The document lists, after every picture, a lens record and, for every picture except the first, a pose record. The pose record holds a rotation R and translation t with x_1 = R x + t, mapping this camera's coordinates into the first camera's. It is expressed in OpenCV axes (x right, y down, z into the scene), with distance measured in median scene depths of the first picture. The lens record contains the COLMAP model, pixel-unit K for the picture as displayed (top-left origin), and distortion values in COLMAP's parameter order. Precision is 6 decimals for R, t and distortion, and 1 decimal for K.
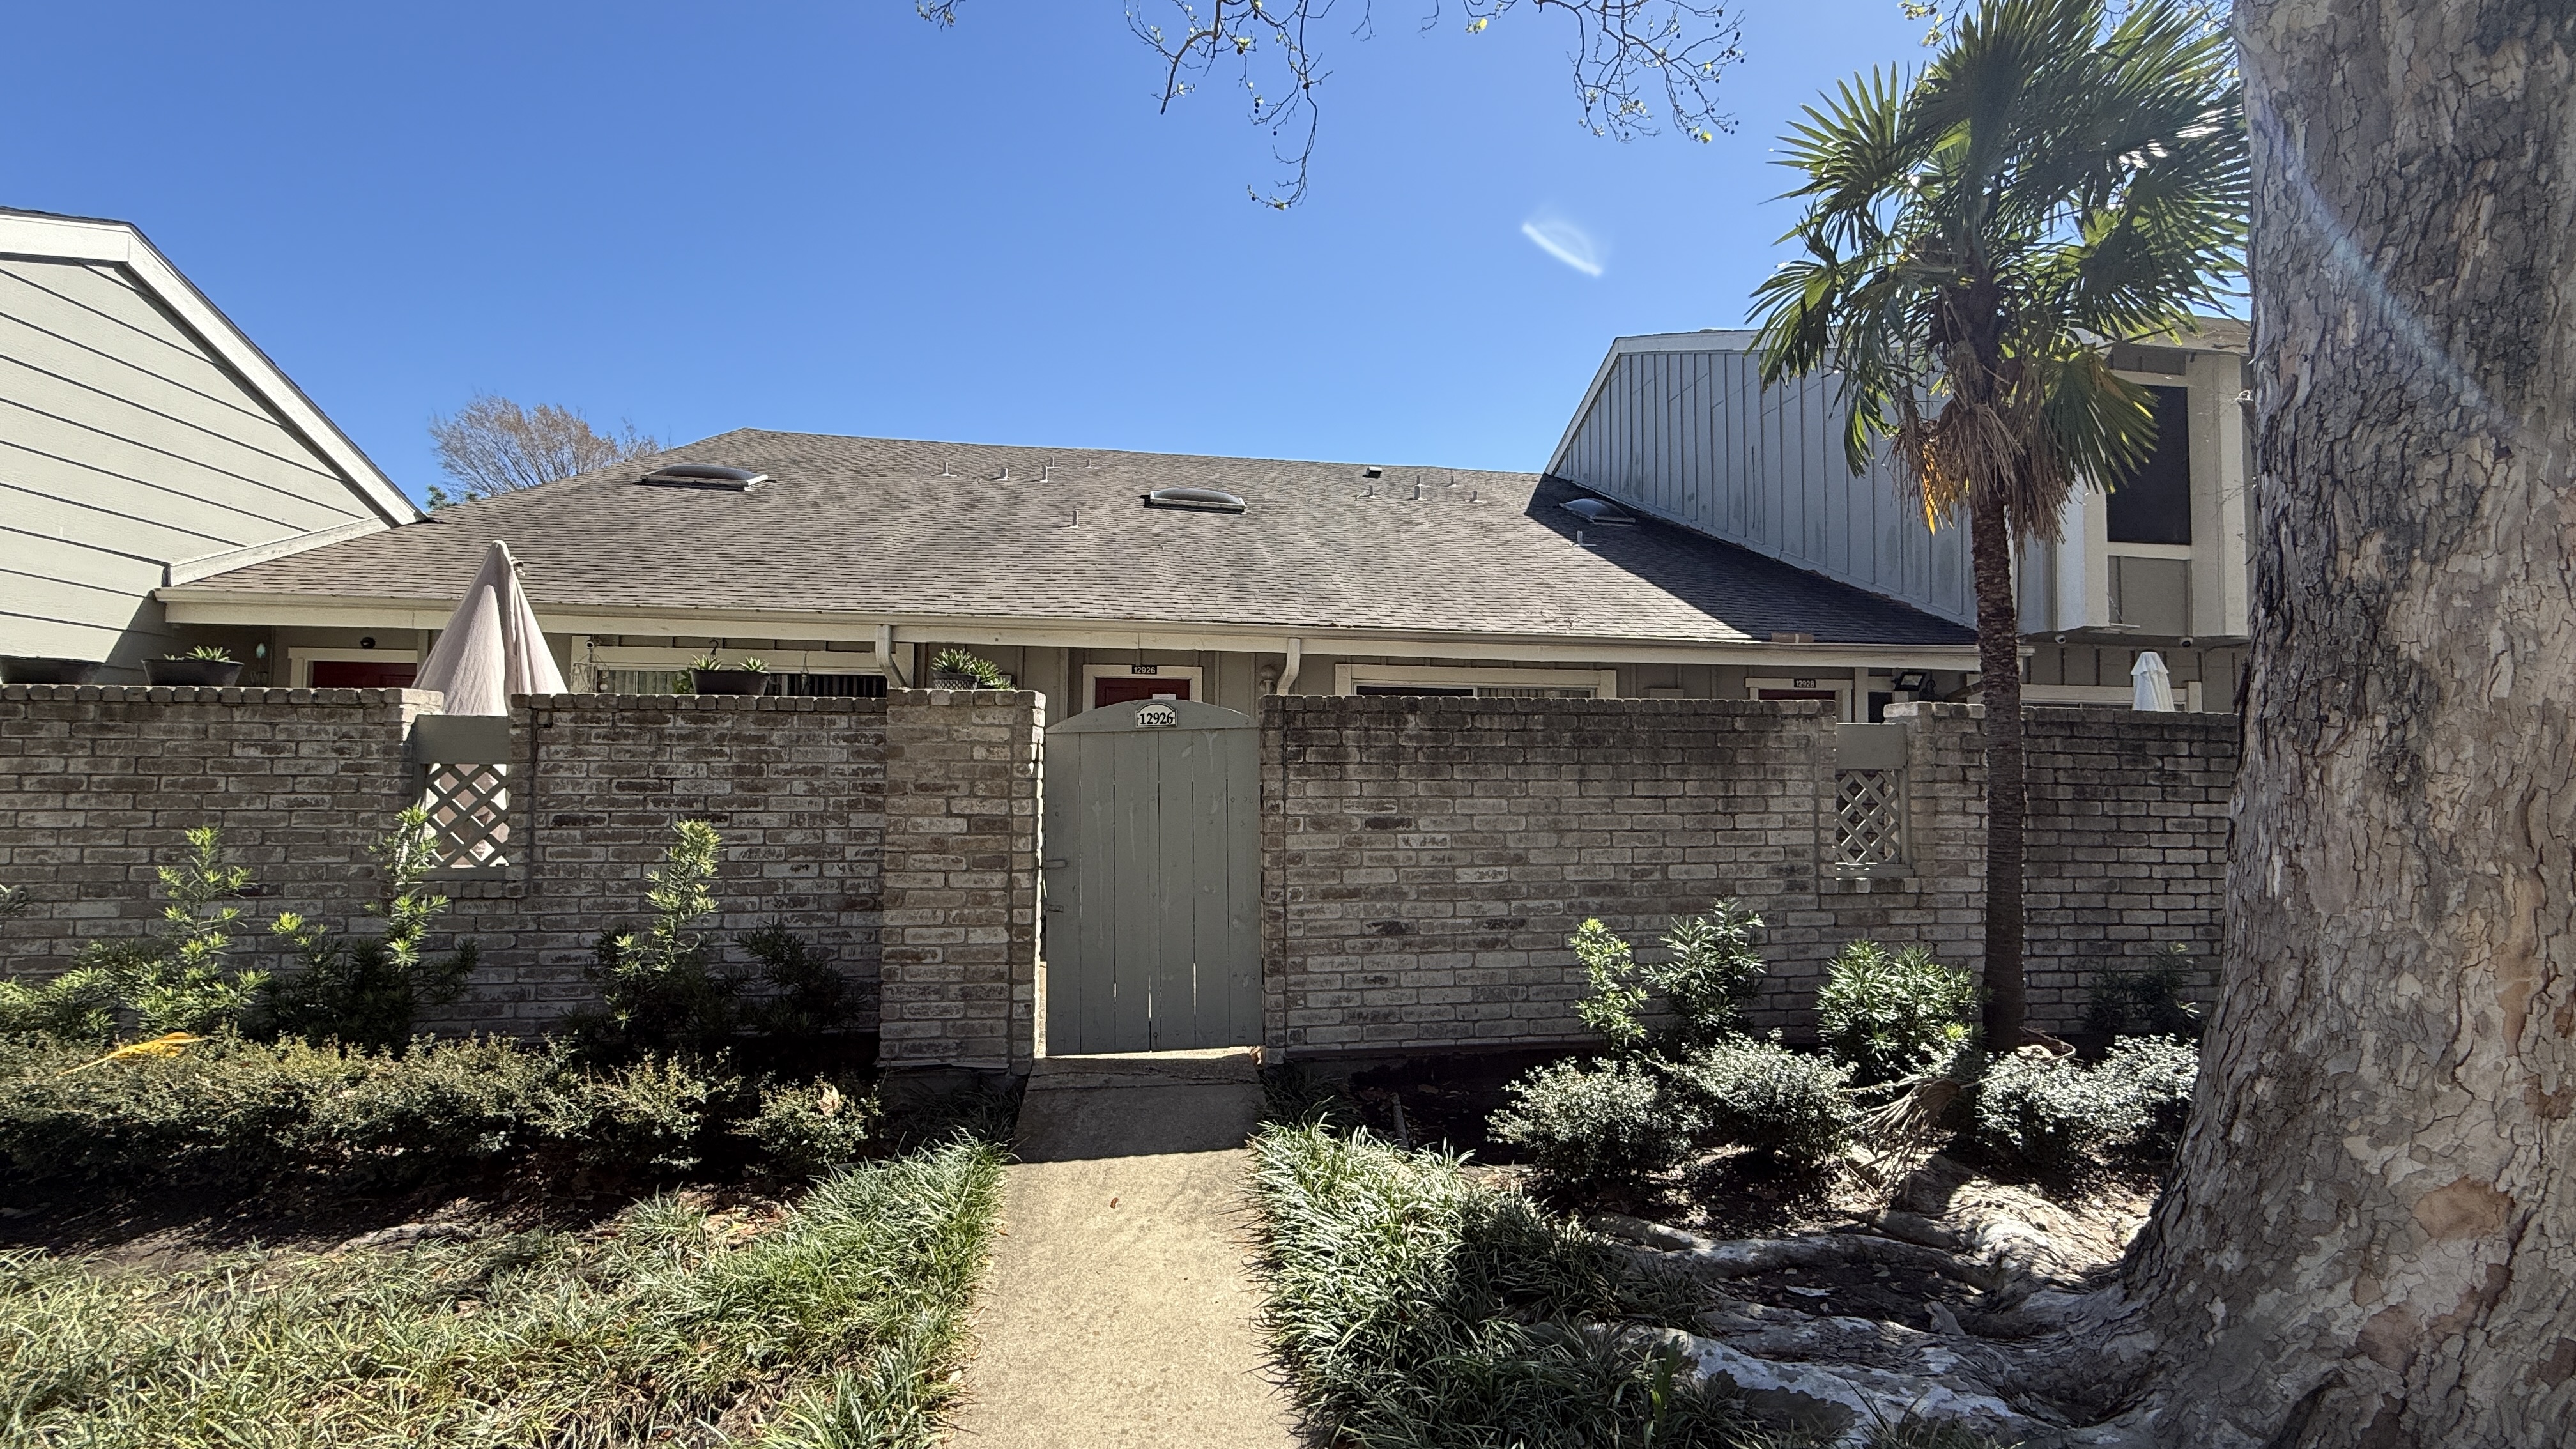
lens RADIAL K [[1027.6, 0, 1290.5], [0, 1027.6, 728.9], [0, 0, 1]] dist [-0.000812, 0.000281]
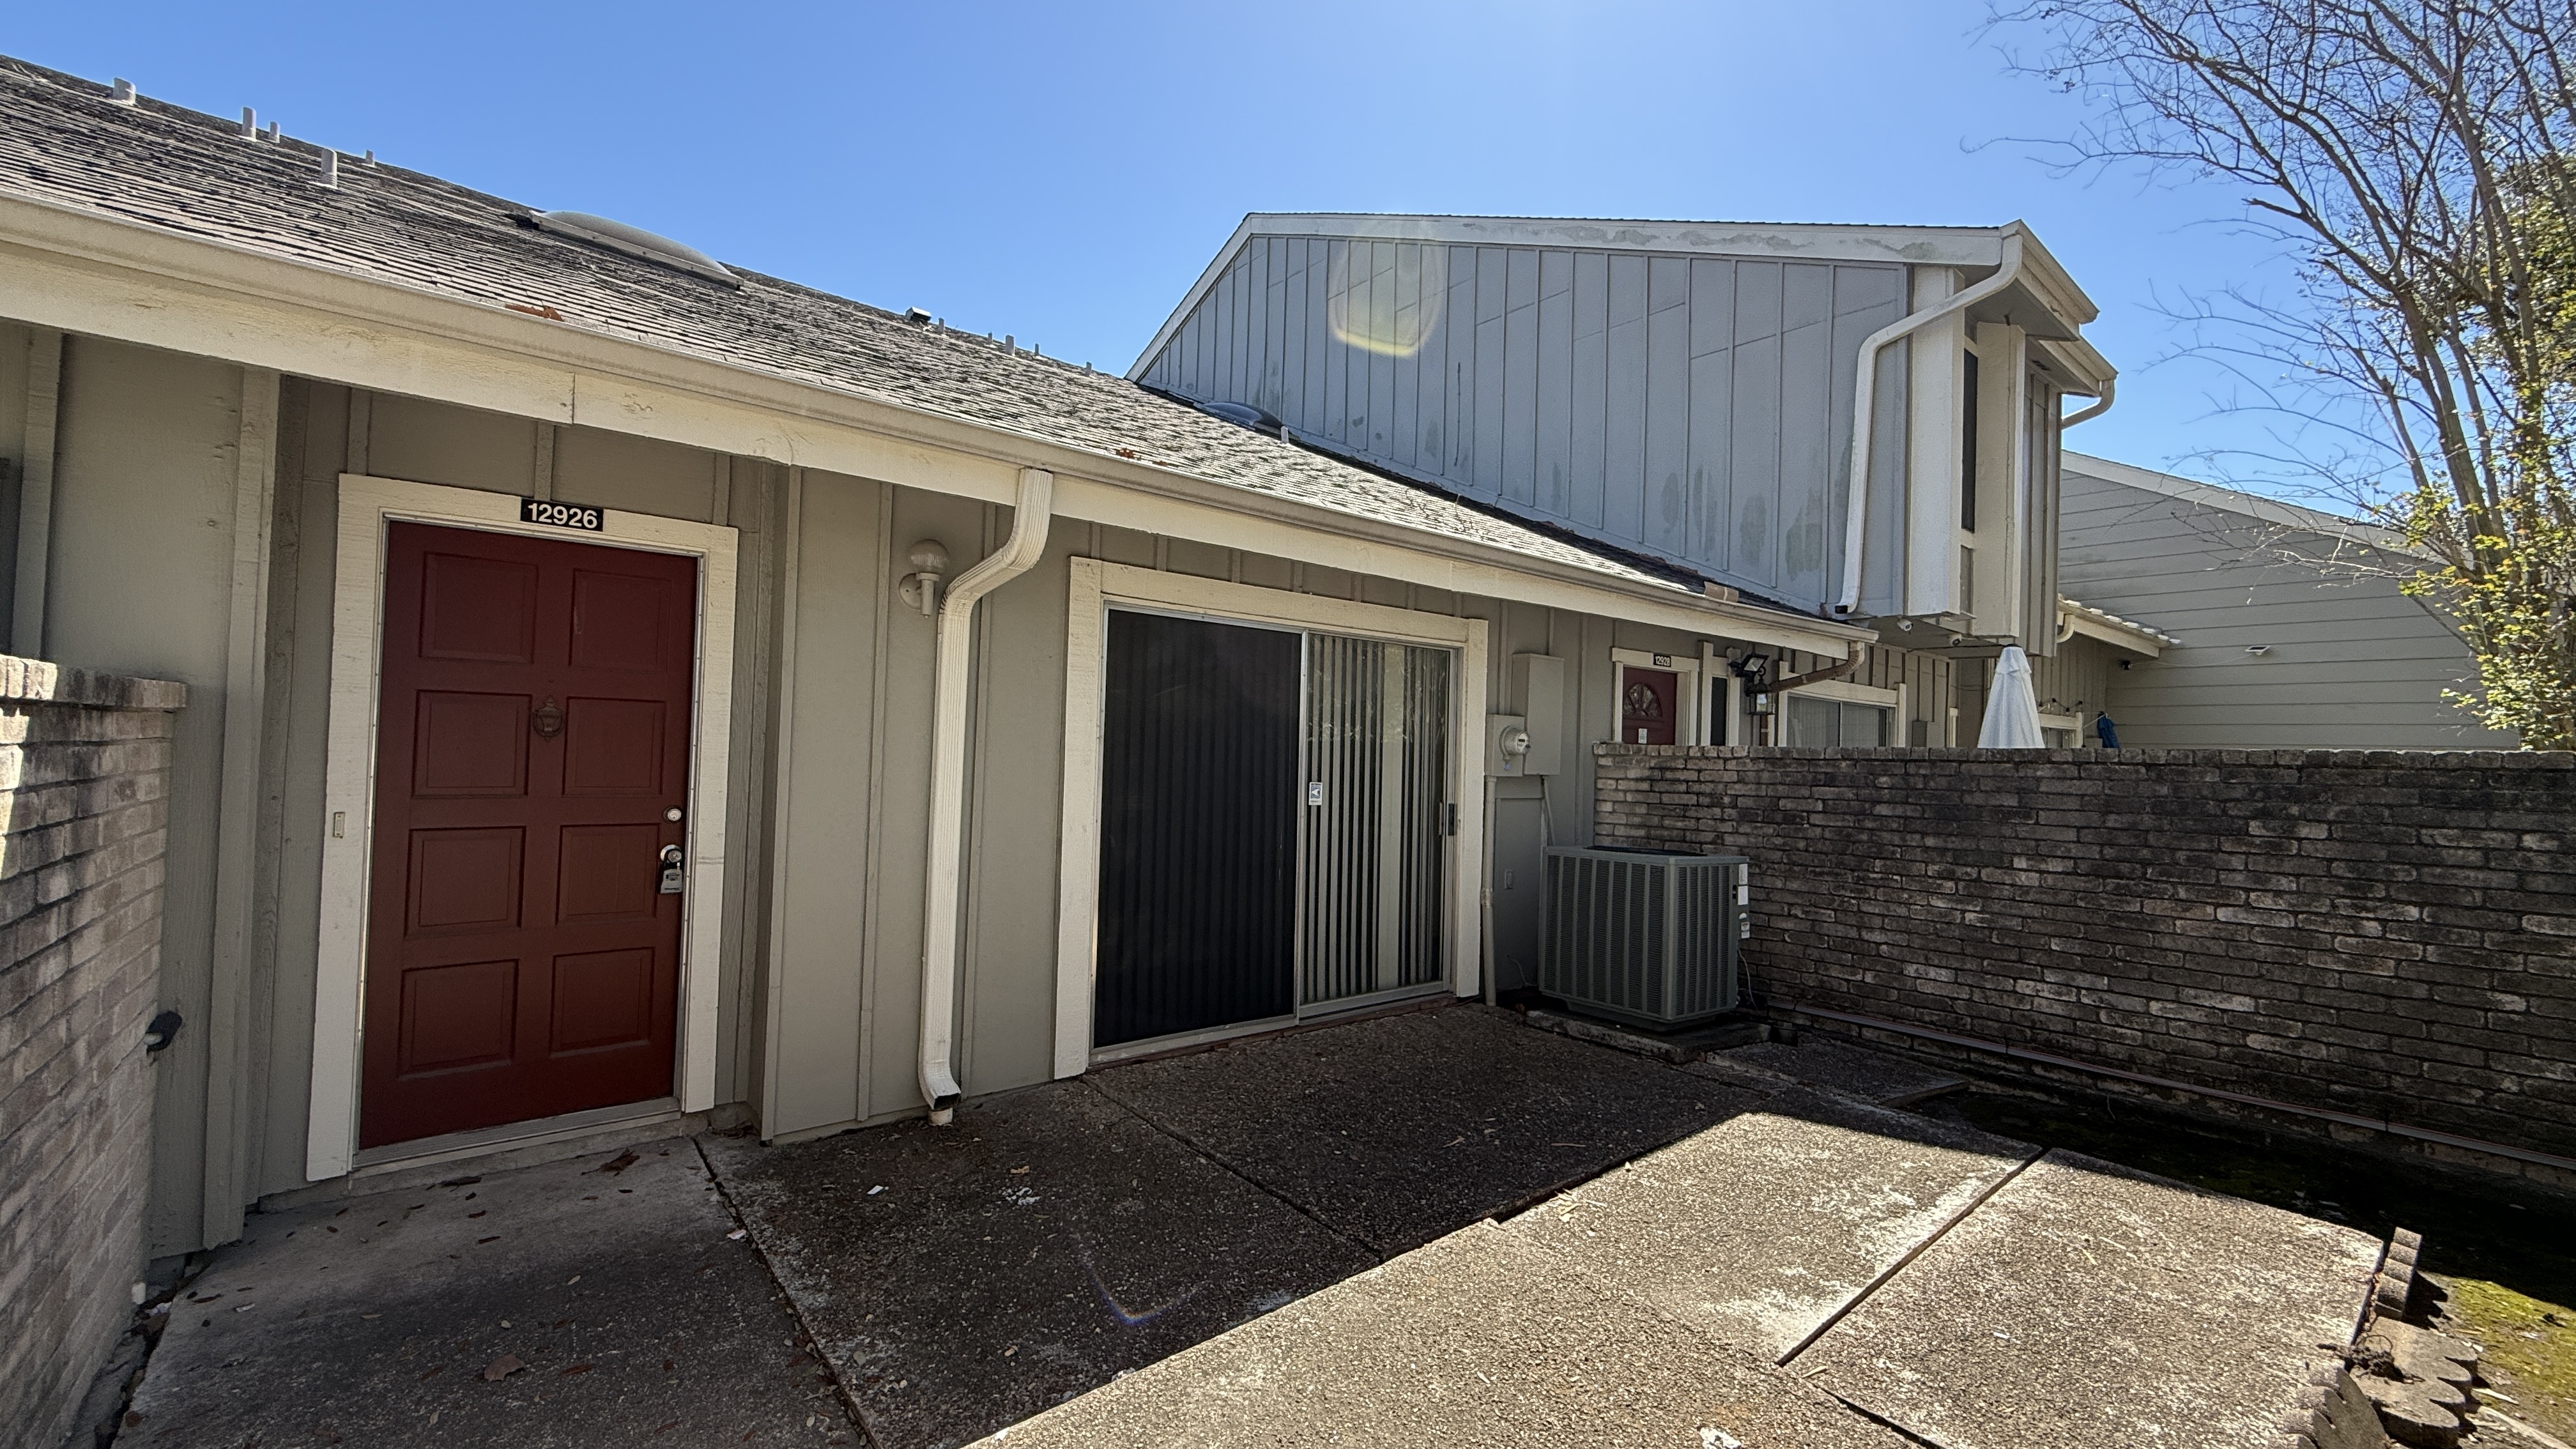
lens RADIAL K [[1027.6, 0, 1290.9], [0, 1027.6, 722.4], [0, 0, 1]] dist [-0.000812, 0.000281]
pose [[0.851914, 0.029319, 0.522860, -0.072873], [-0.042177, 0.999029, 0.012701, 0.001067], [-0.521980, -0.032873, 0.852324, 0.365005]]
